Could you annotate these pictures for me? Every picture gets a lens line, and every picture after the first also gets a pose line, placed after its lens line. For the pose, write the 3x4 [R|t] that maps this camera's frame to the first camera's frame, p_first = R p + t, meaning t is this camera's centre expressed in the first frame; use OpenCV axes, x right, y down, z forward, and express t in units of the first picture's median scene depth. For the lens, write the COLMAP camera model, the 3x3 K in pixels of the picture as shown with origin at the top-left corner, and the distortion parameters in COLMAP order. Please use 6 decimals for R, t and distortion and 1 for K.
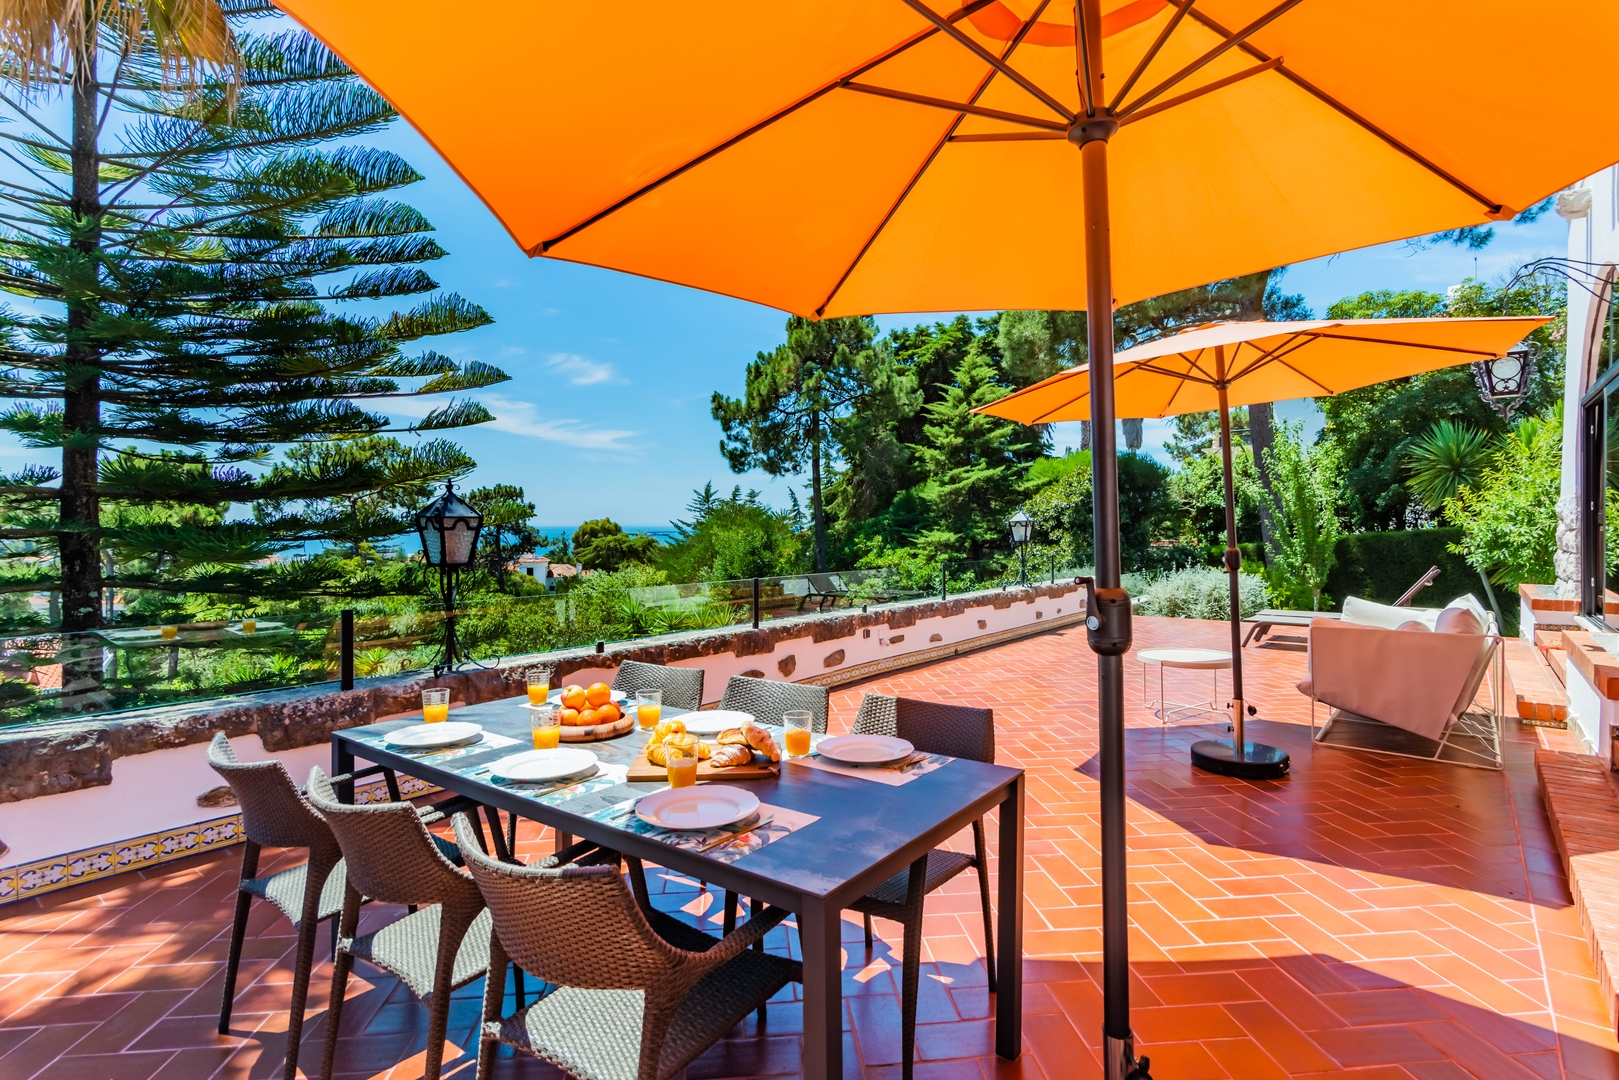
lens RADIAL K [[813.9, 0, 812.4], [0, 813.9, 522.1], [0, 0, 1]] dist [0.019760, -0.000160]
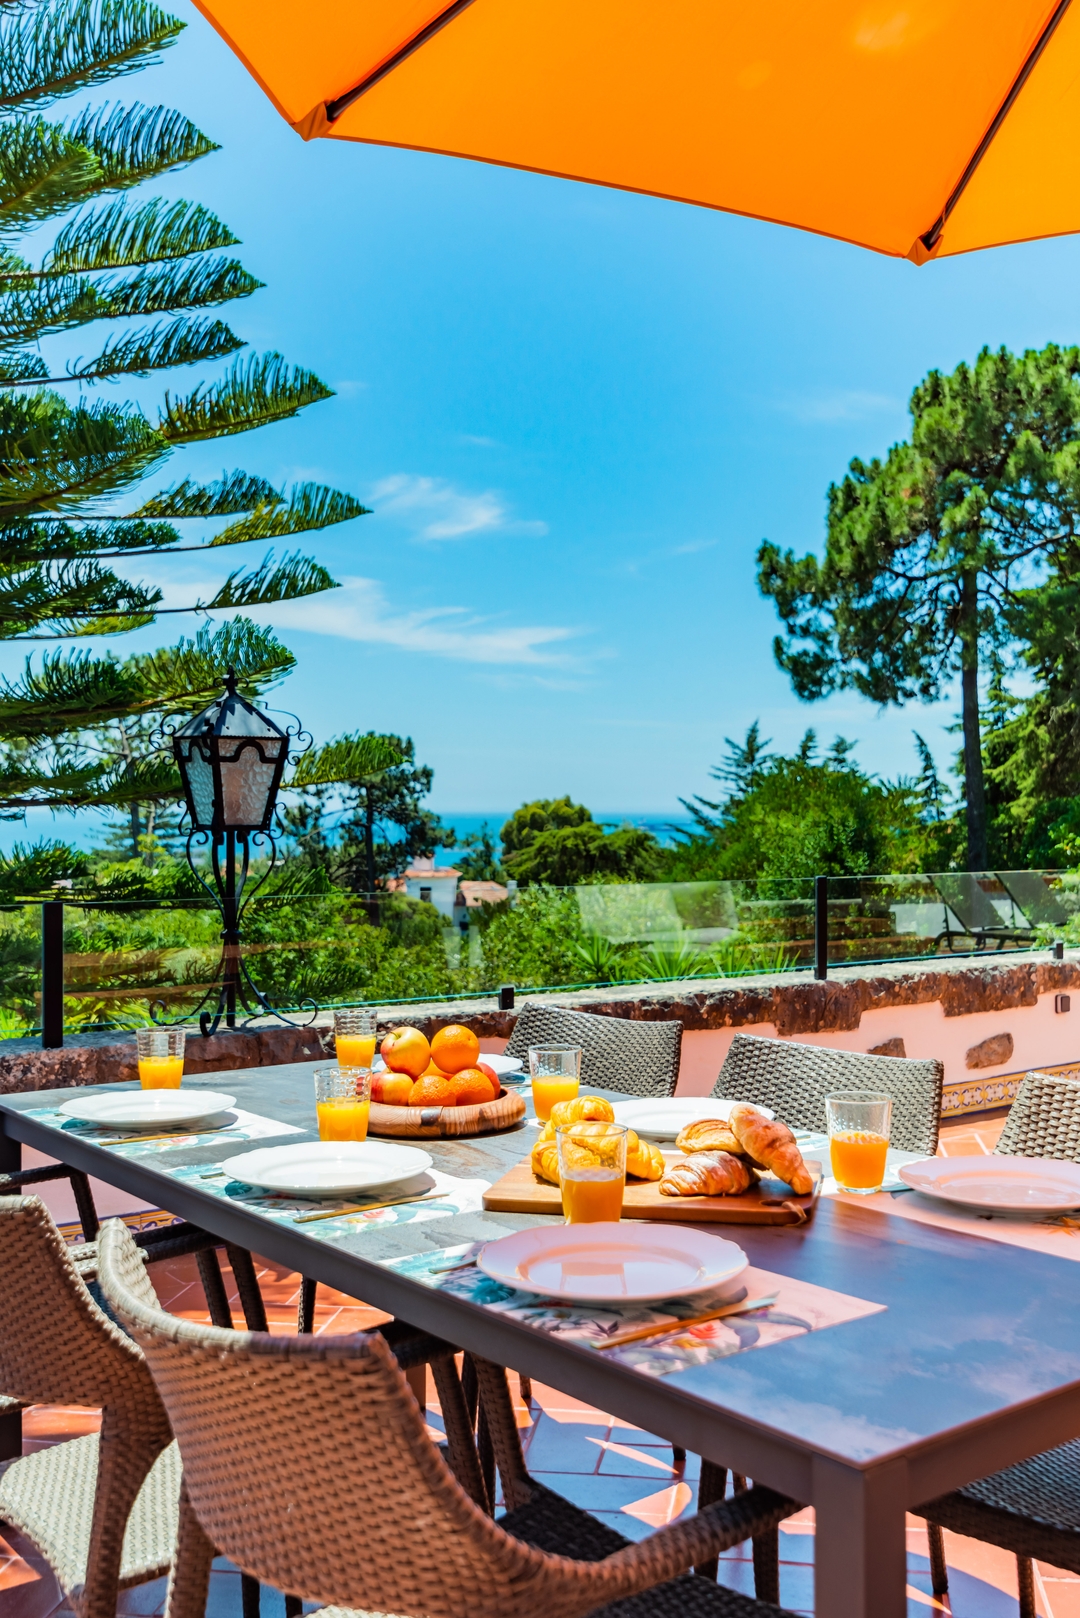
lens RADIAL K [[1588.7, 0, 540.0], [0, 1588.7, 809.0], [0, 0, 1]] dist [0.013482, 0.005663]
pose [[0.966207, 0.004102, -0.257736, 0.009125], [-0.003069, 0.999986, 0.004412, 0.017084], [0.257750, -0.003472, 0.966205, 0.024337]]
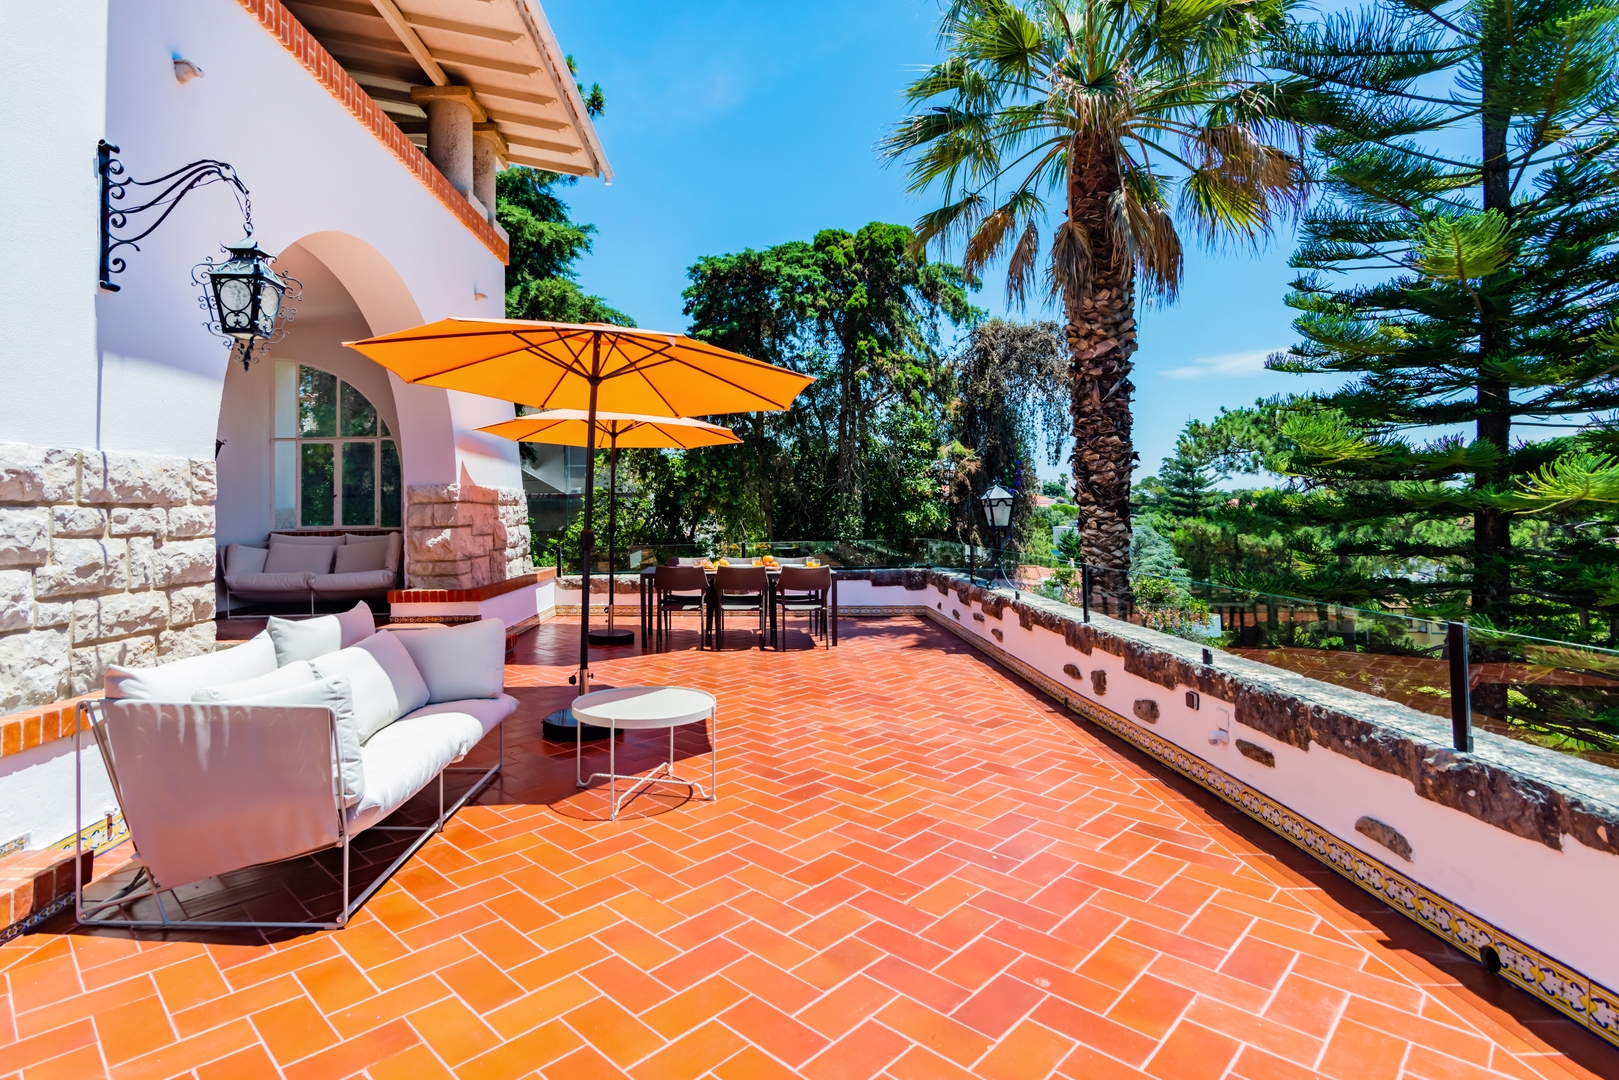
lens RADIAL K [[813.9, 0, 812.4], [0, 813.9, 522.1], [0, 0, 1]] dist [0.019760, -0.000160]
pose [[-0.748093, 0.020987, -0.663262, 0.489314], [0.019150, 0.999766, 0.010035, 0.007848], [0.663318, -0.005194, -0.748320, 0.996371]]
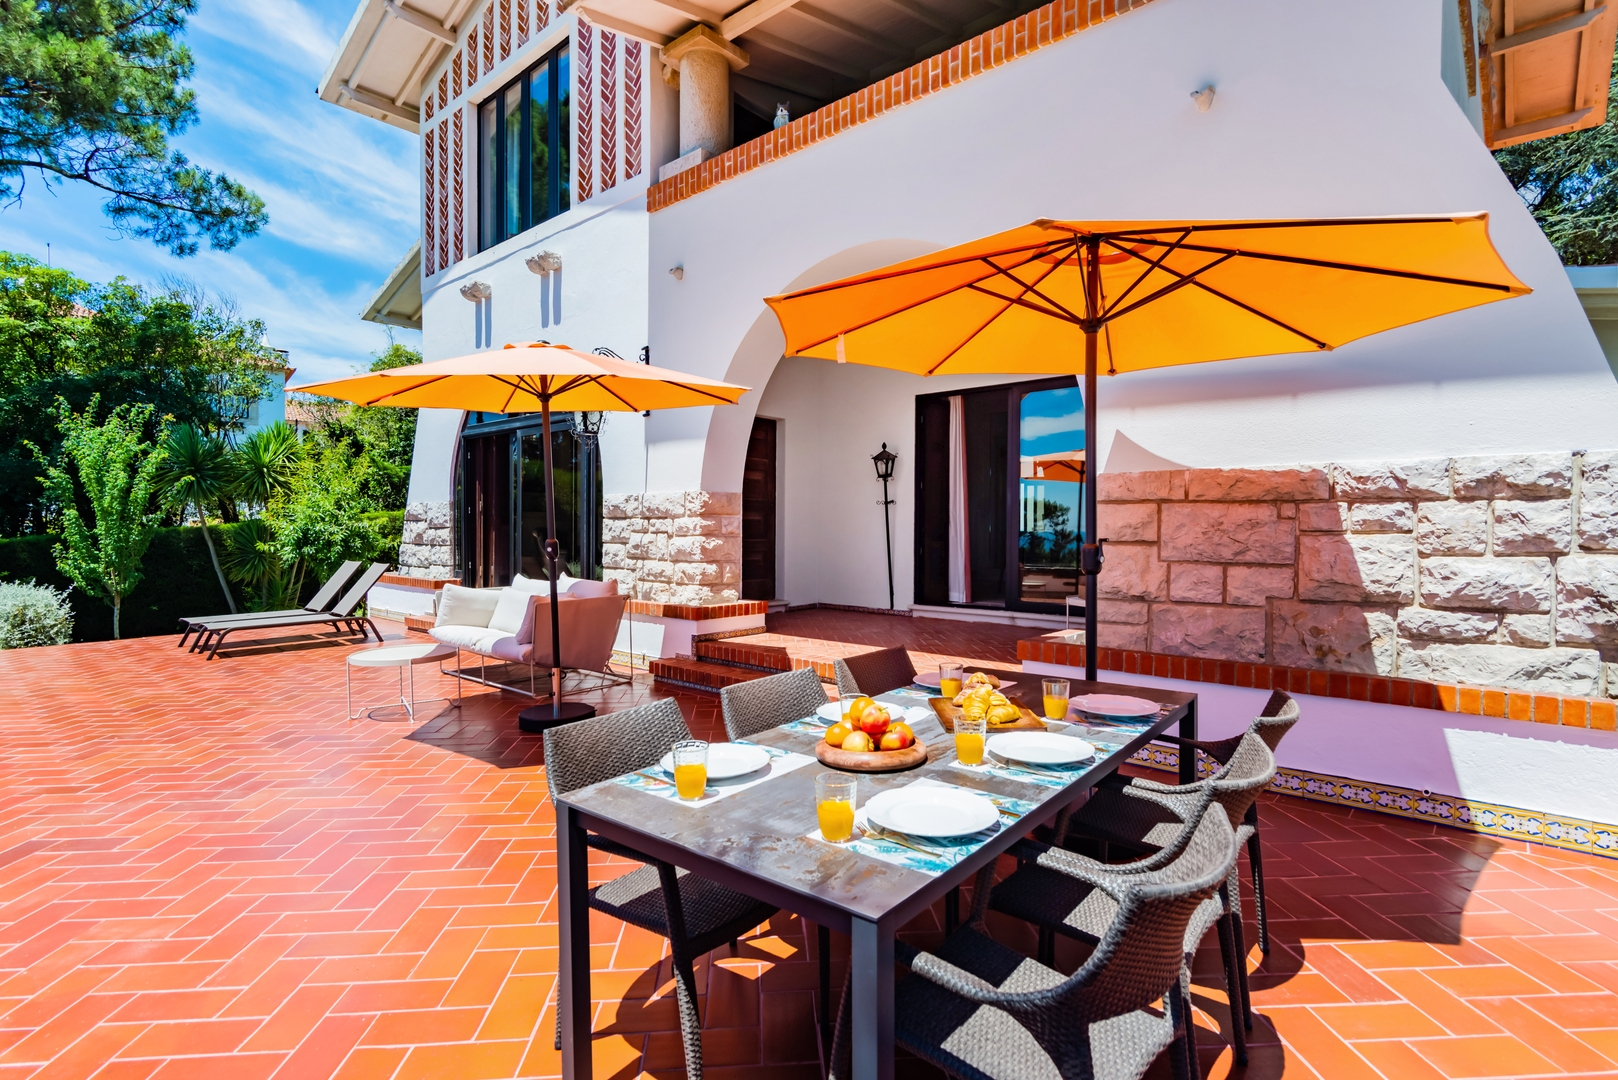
lens RADIAL K [[813.4, 0, 811.9], [0, 813.4, 522.1], [0, 0, 1]] dist [0.019760, -0.000160]
pose [[0.075077, -0.000300, 0.997178, -0.312436], [0.002640, 0.999997, 0.000102, 0.001963], [-0.997174, 0.002625, 0.075078, 0.274500]]
